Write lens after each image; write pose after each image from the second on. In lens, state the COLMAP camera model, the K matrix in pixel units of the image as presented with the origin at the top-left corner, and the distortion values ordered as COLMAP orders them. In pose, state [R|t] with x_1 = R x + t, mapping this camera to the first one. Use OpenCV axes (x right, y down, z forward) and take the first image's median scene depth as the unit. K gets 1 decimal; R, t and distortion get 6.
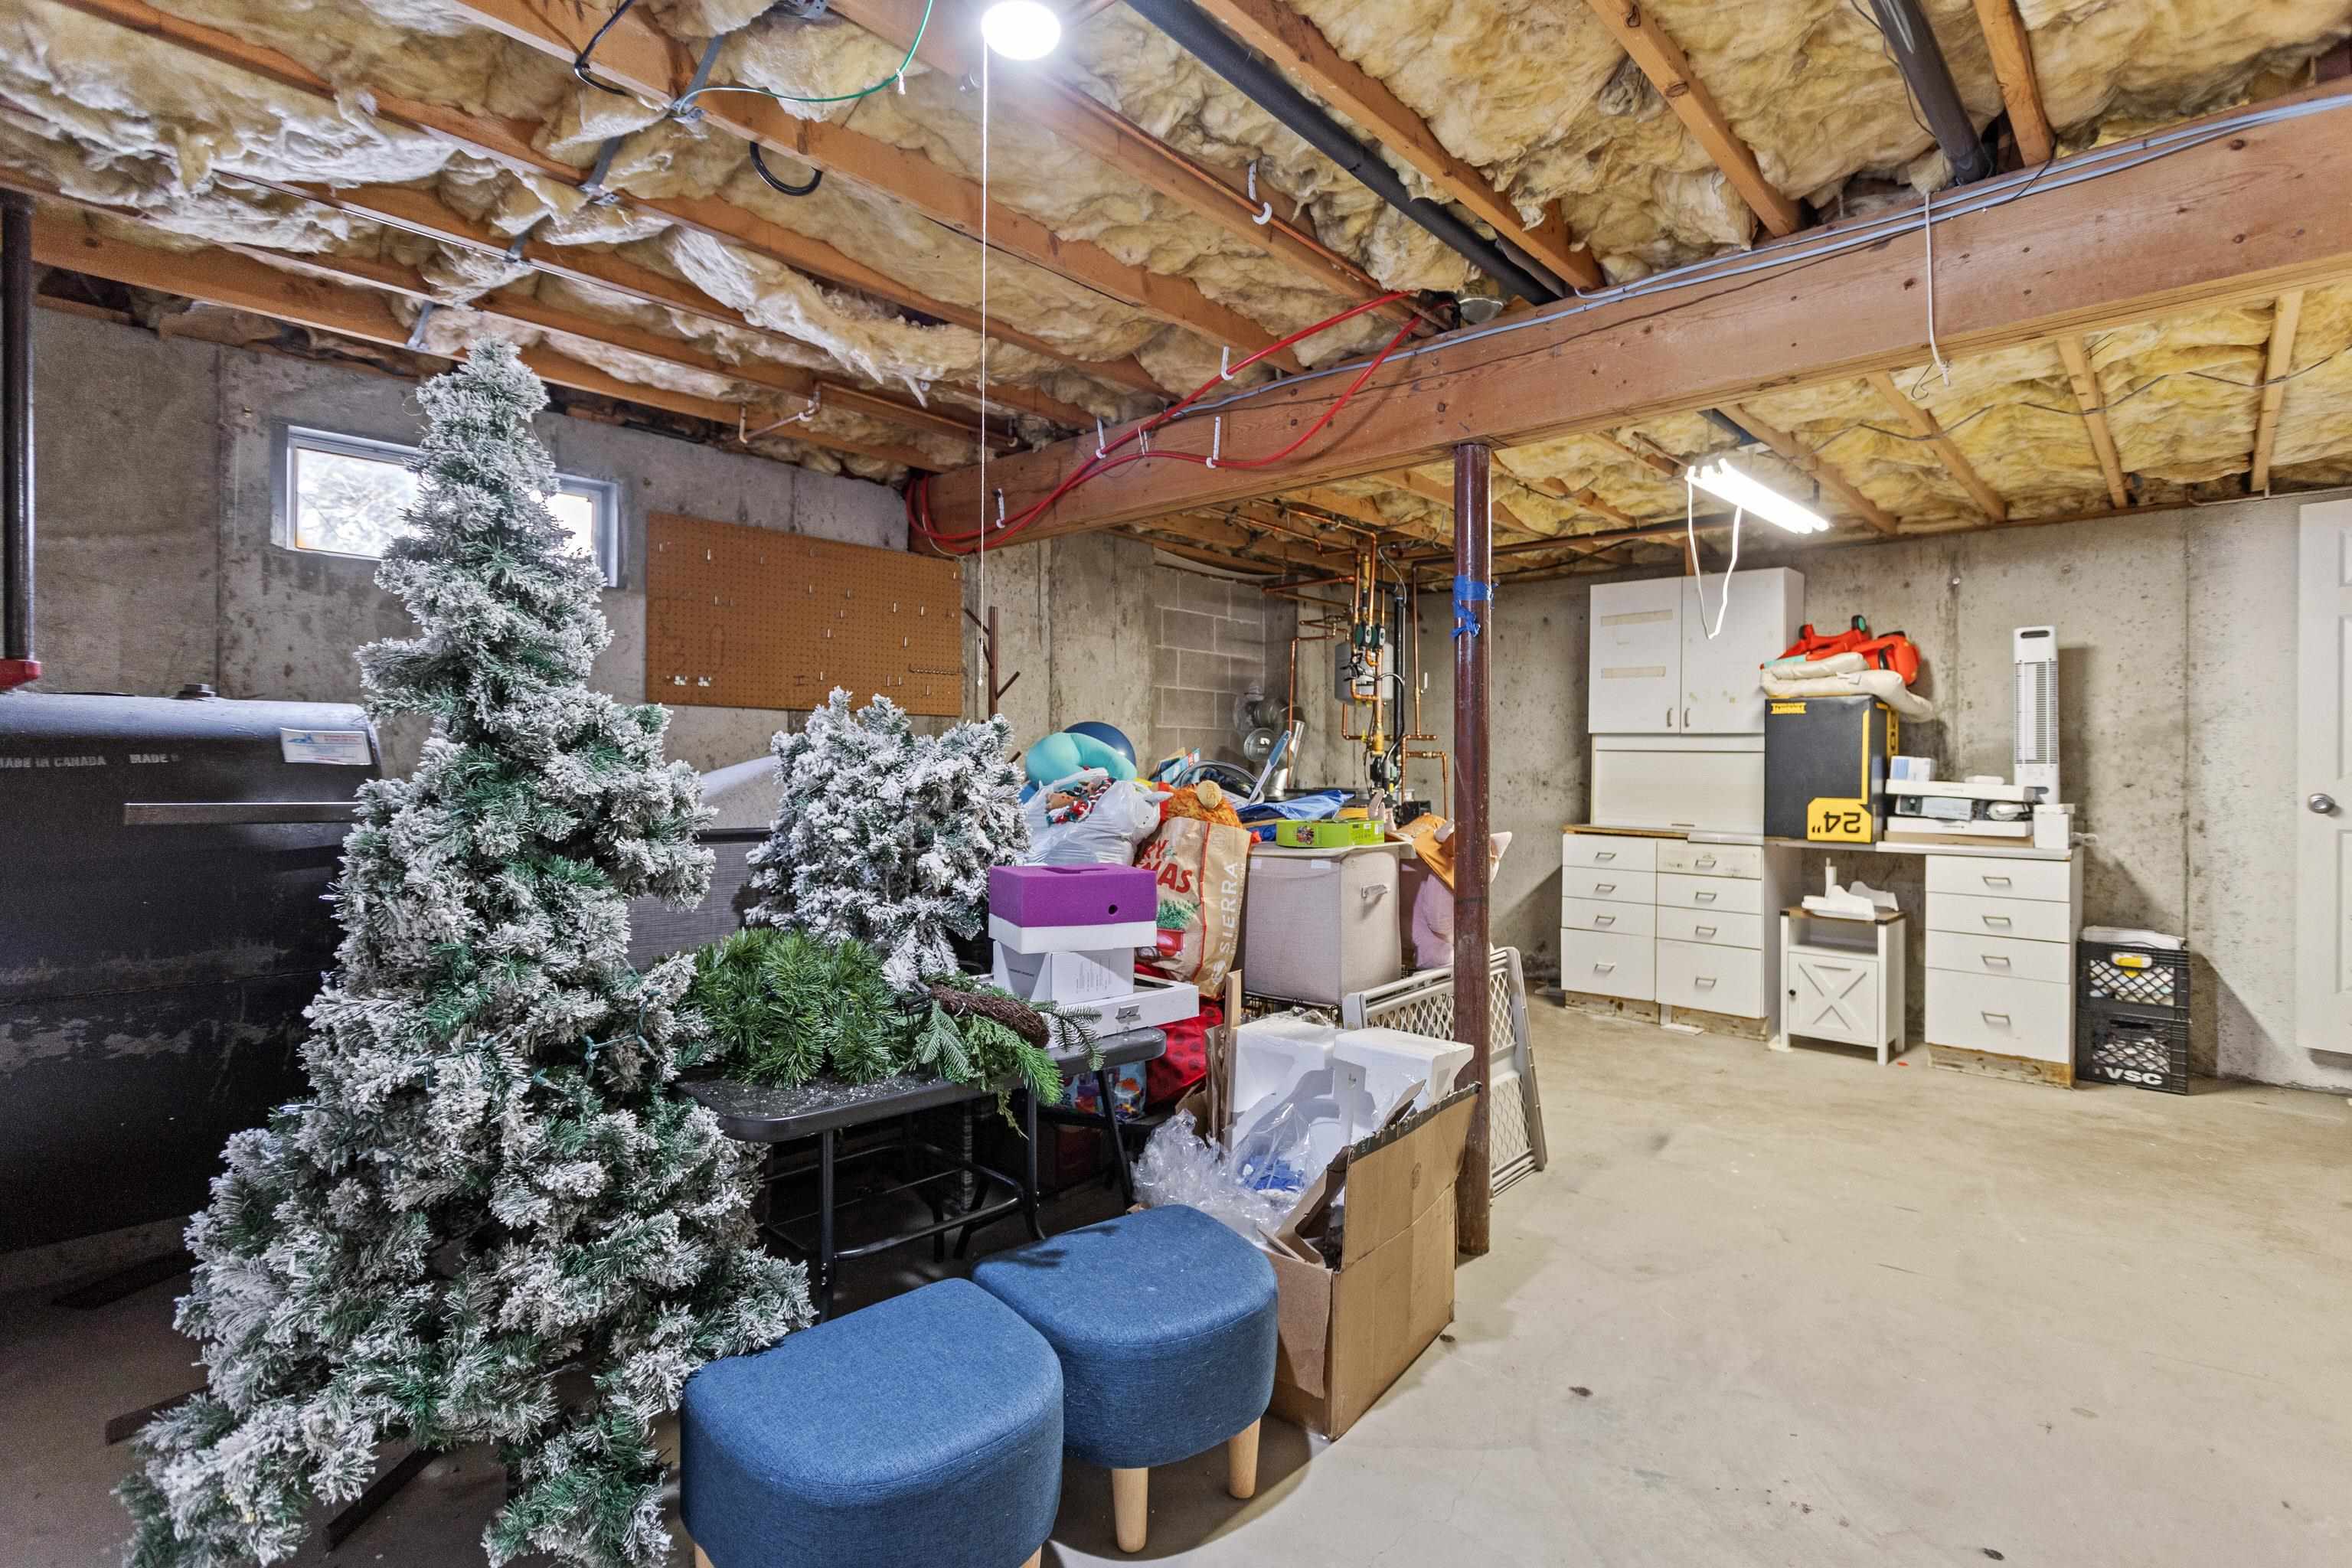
lens RADIAL K [[1125.0, 0, 1180.7], [0, 1125.0, 745.6], [0, 0, 1]] dist [-0.001442, -0.000009]
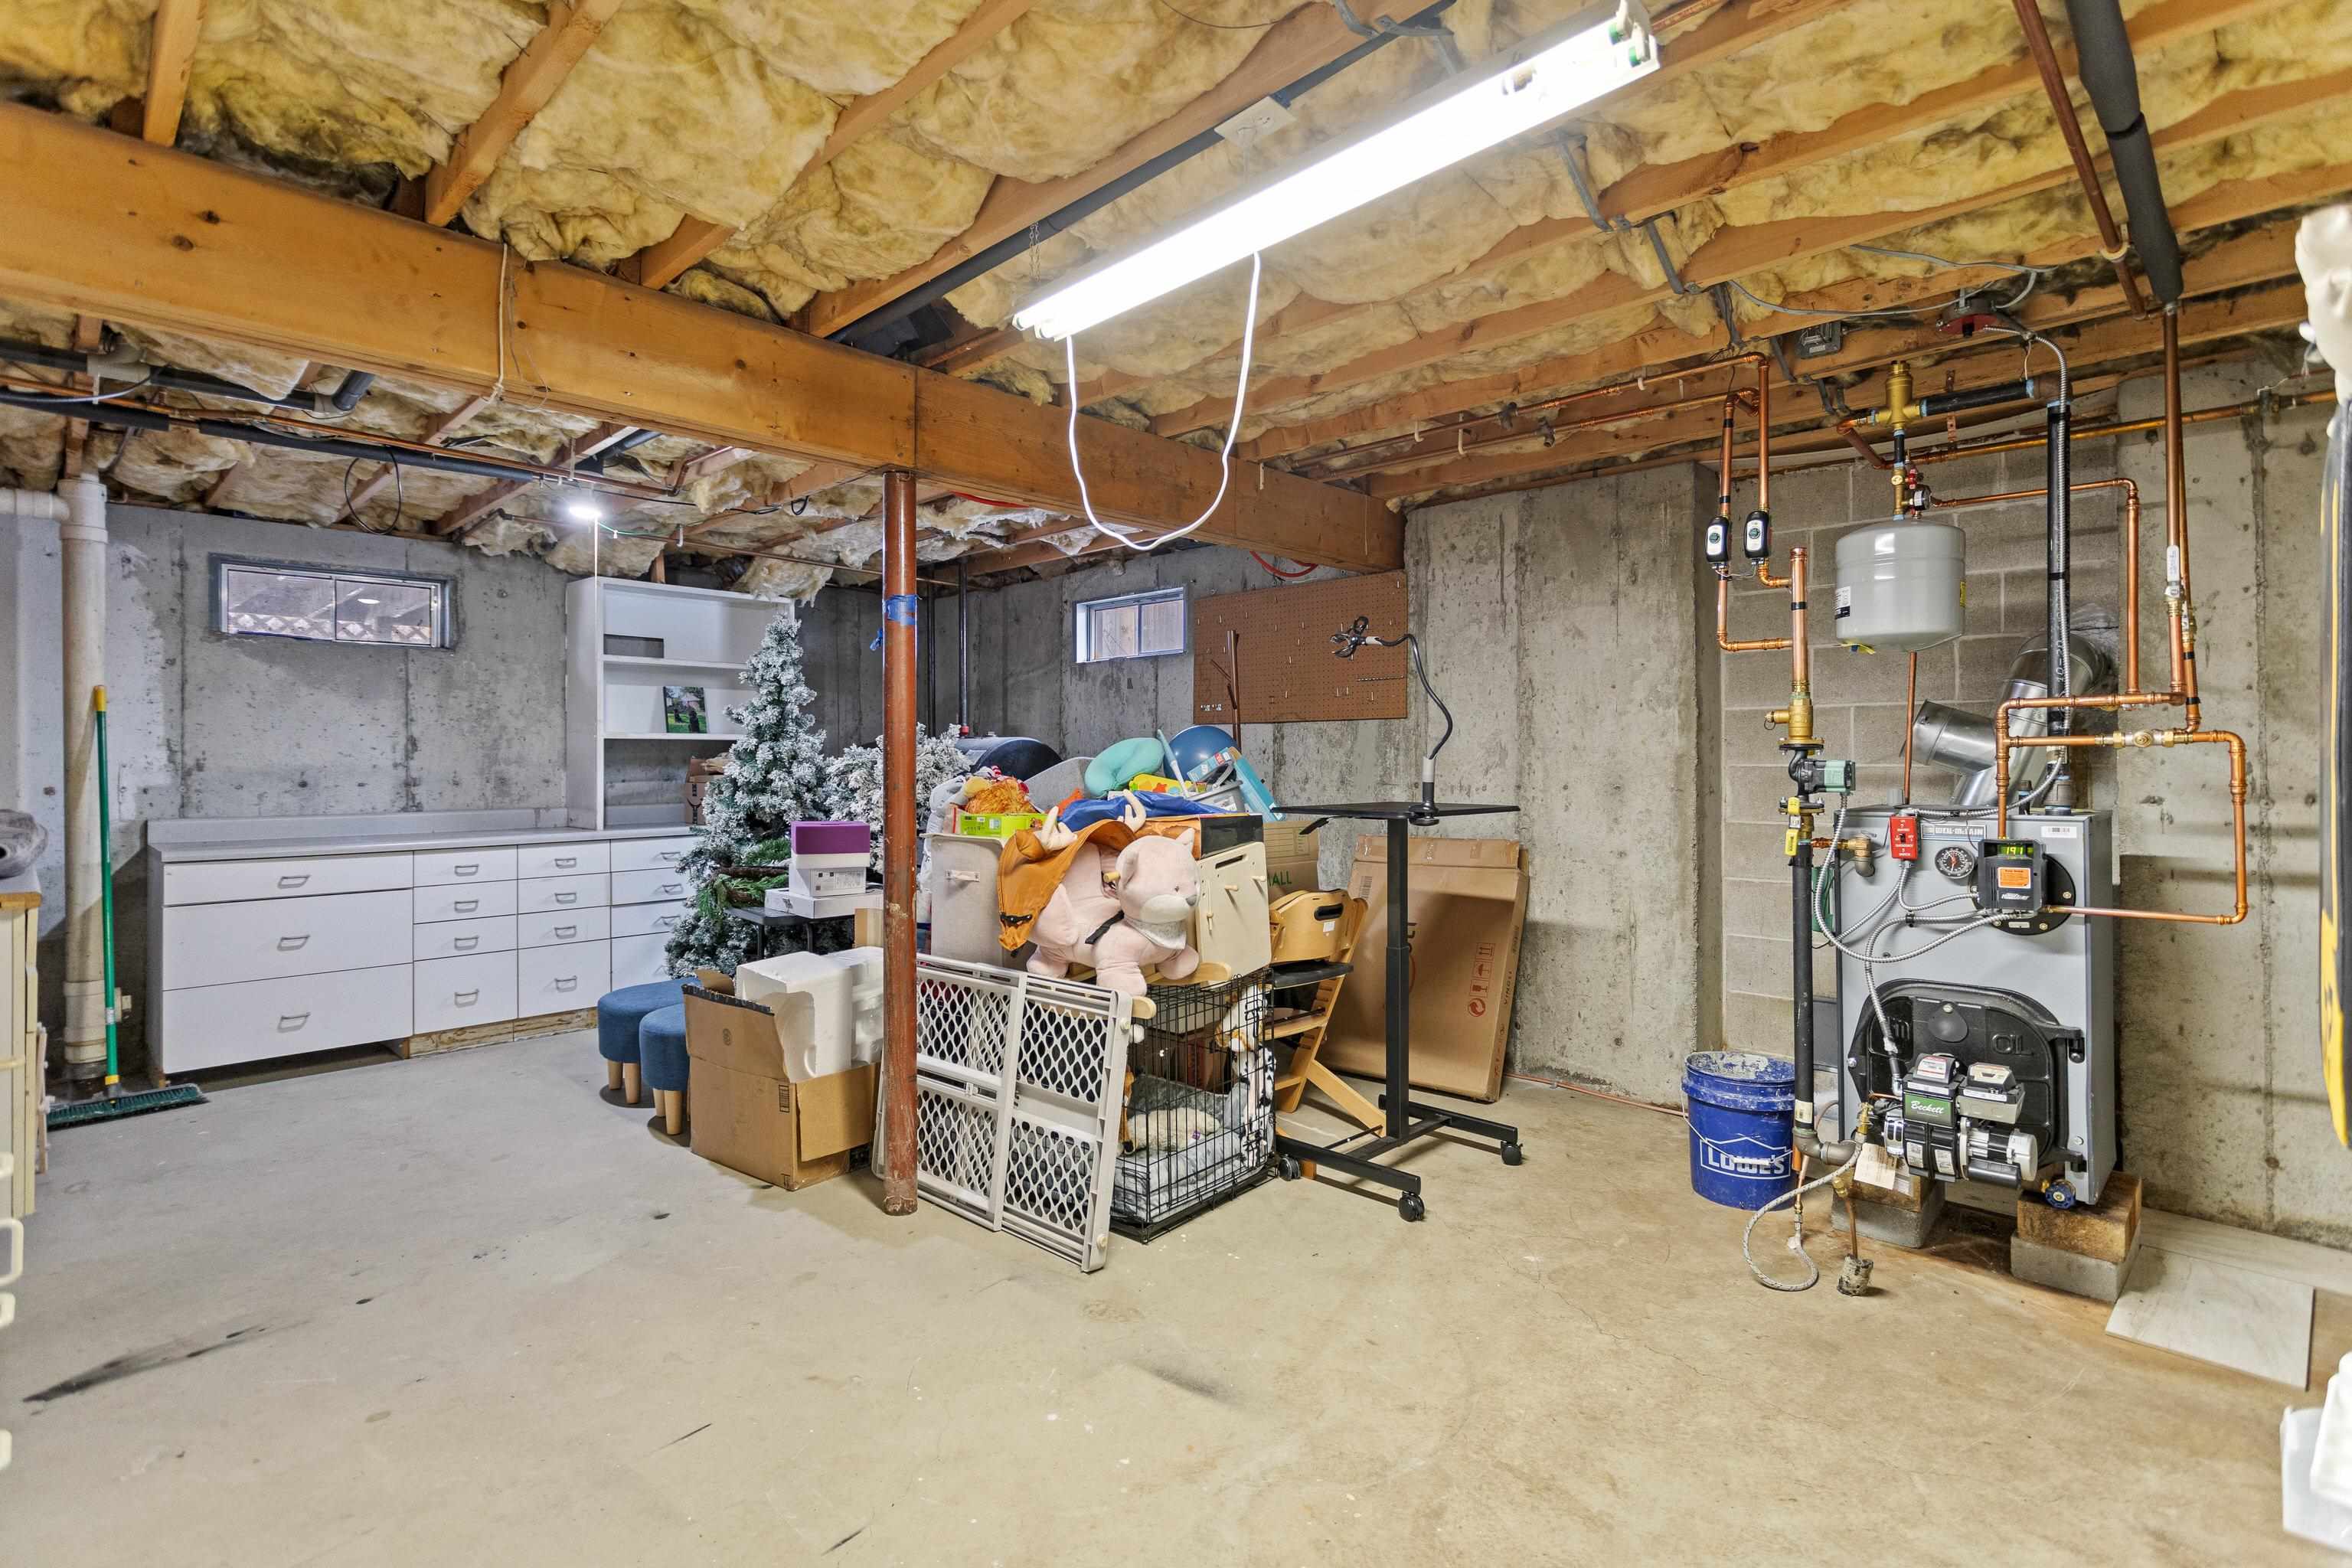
lens RADIAL K [[1111.0, 0, 1182.1], [0, 1111.0, 763.6], [0, 0, 1]] dist [-0.001383, 0.000874]
pose [[-0.028905, -0.001923, -0.999580, 1.011441], [0.015785, 0.999873, -0.002380, 0.018281], [0.999458, -0.015847, -0.028871, 1.001405]]
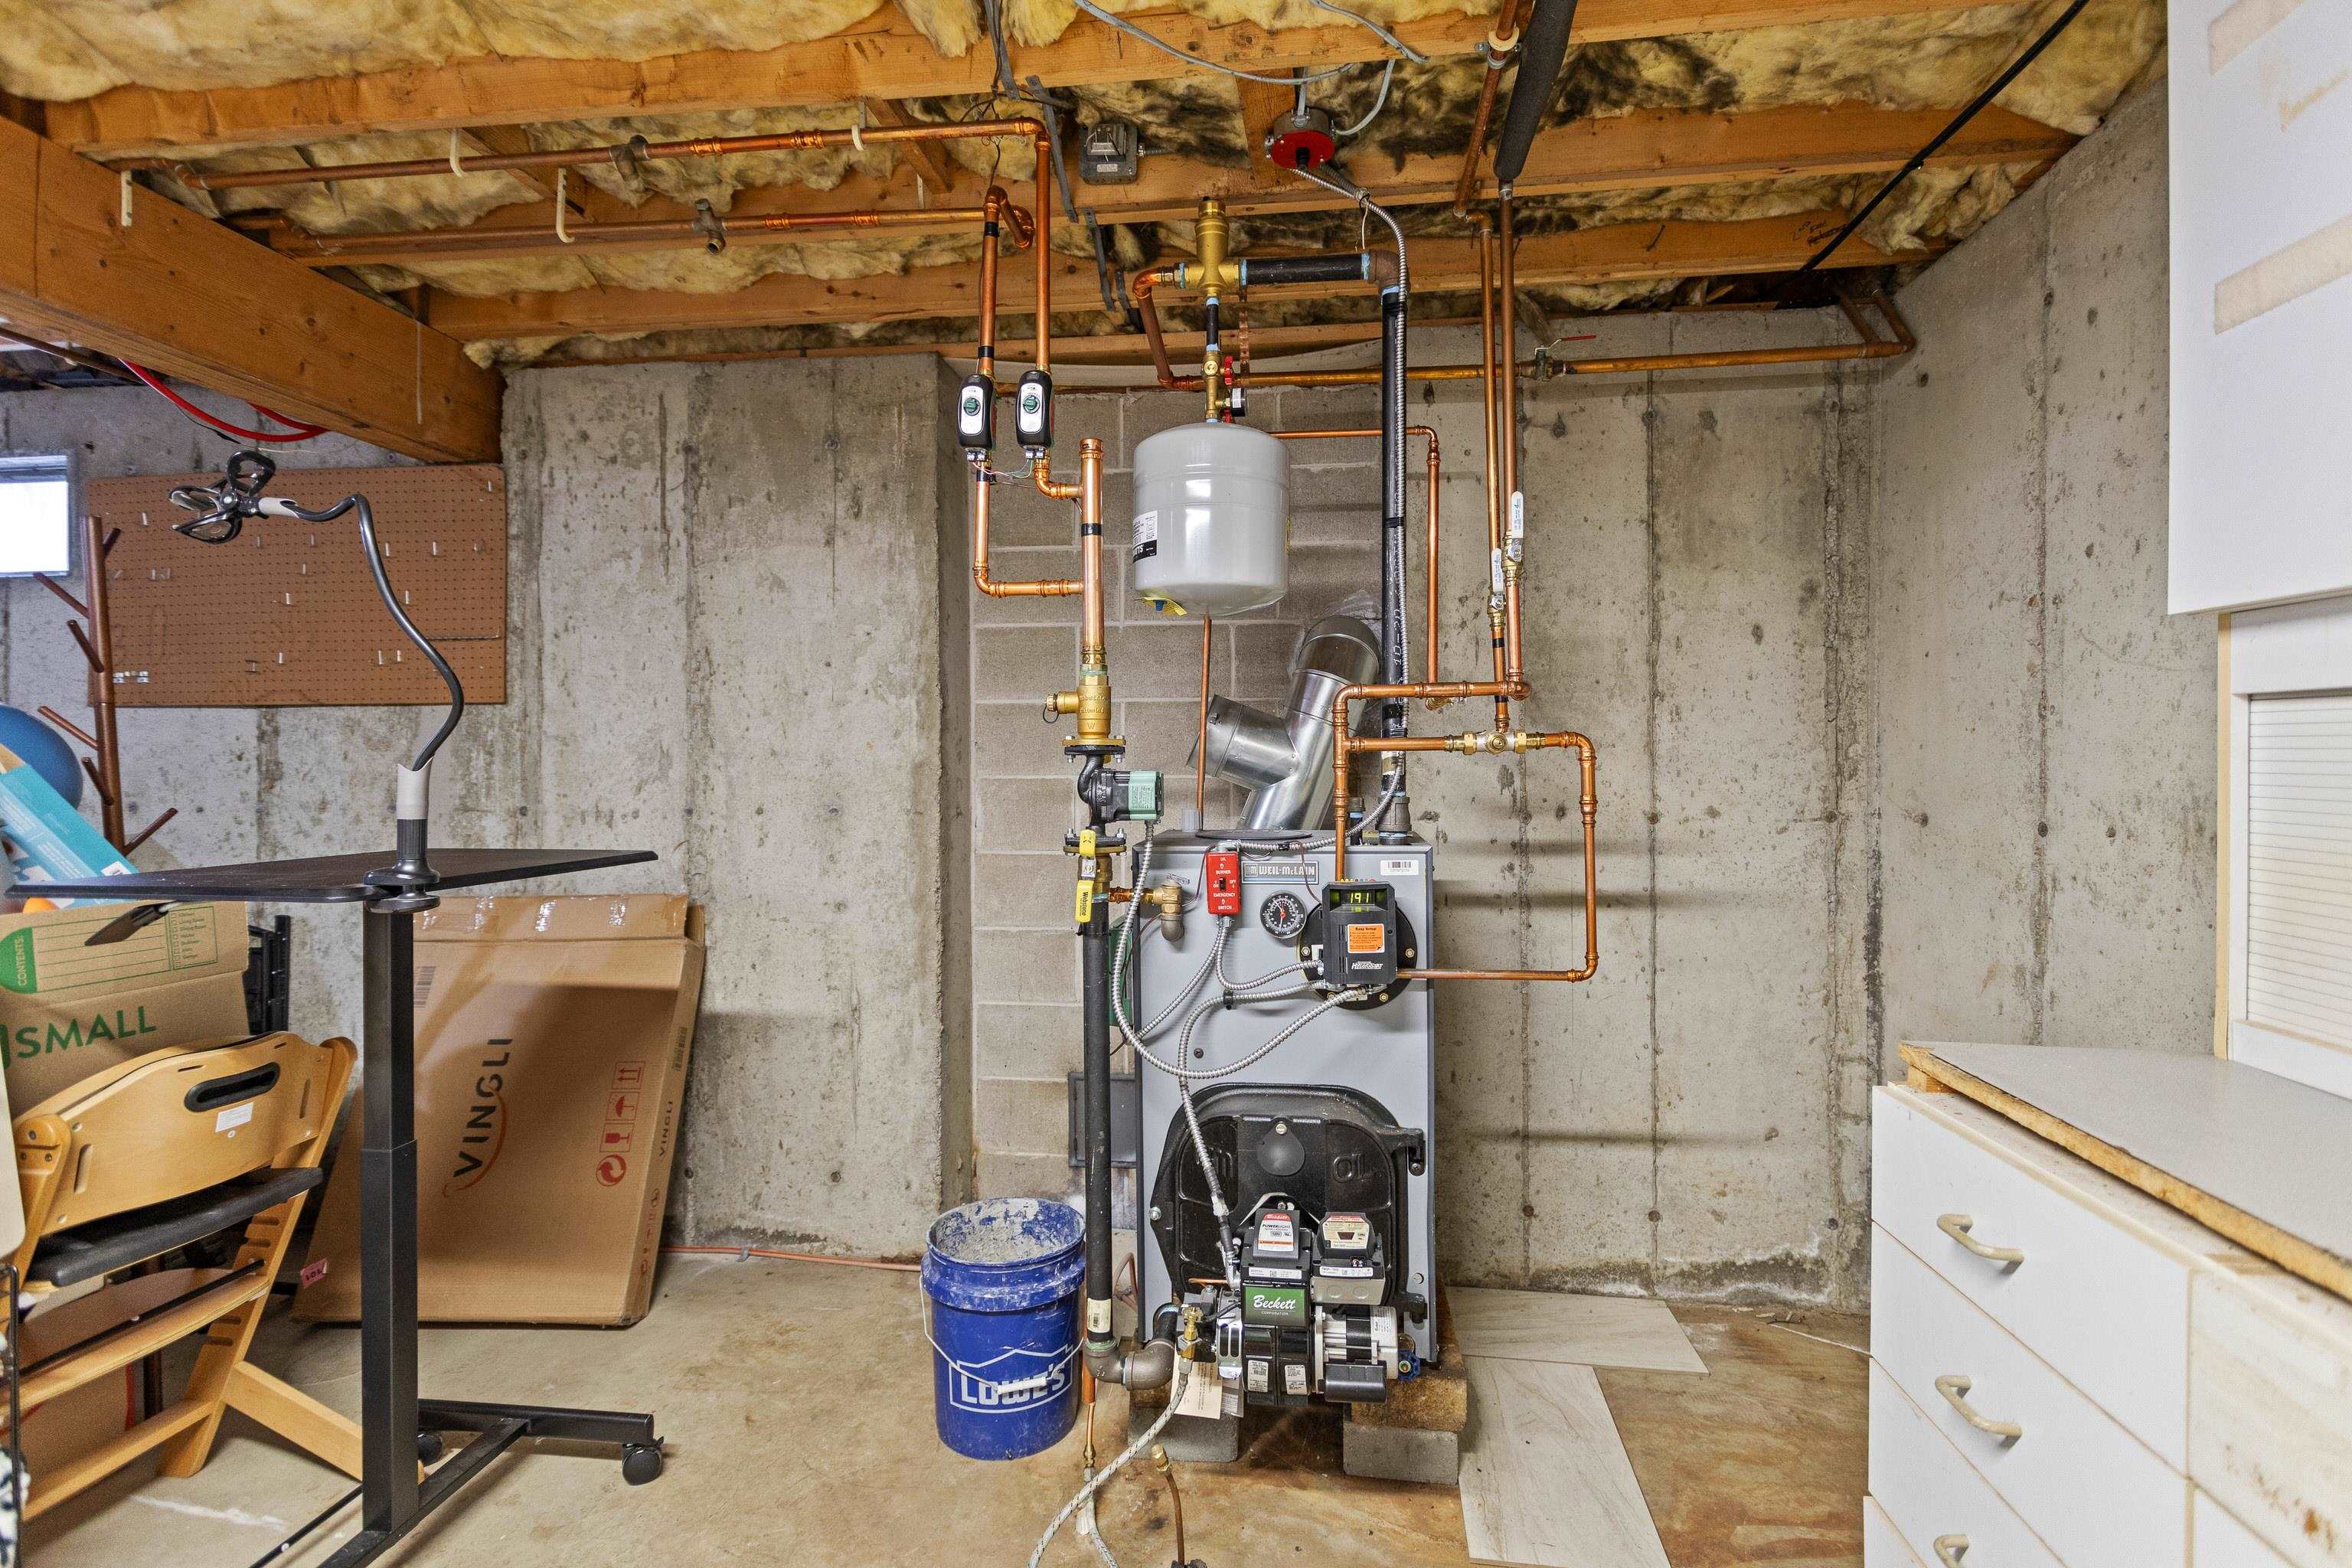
lens RADIAL K [[1111.0, 0, 1182.1], [0, 1111.0, 763.6], [0, 0, 1]] dist [-0.001383, 0.000874]
pose [[0.584967, -0.010409, -0.810990, 0.659777], [0.016971, 0.999856, -0.000592, 0.018617], [0.810879, -0.013417, 0.585060, 1.147290]]
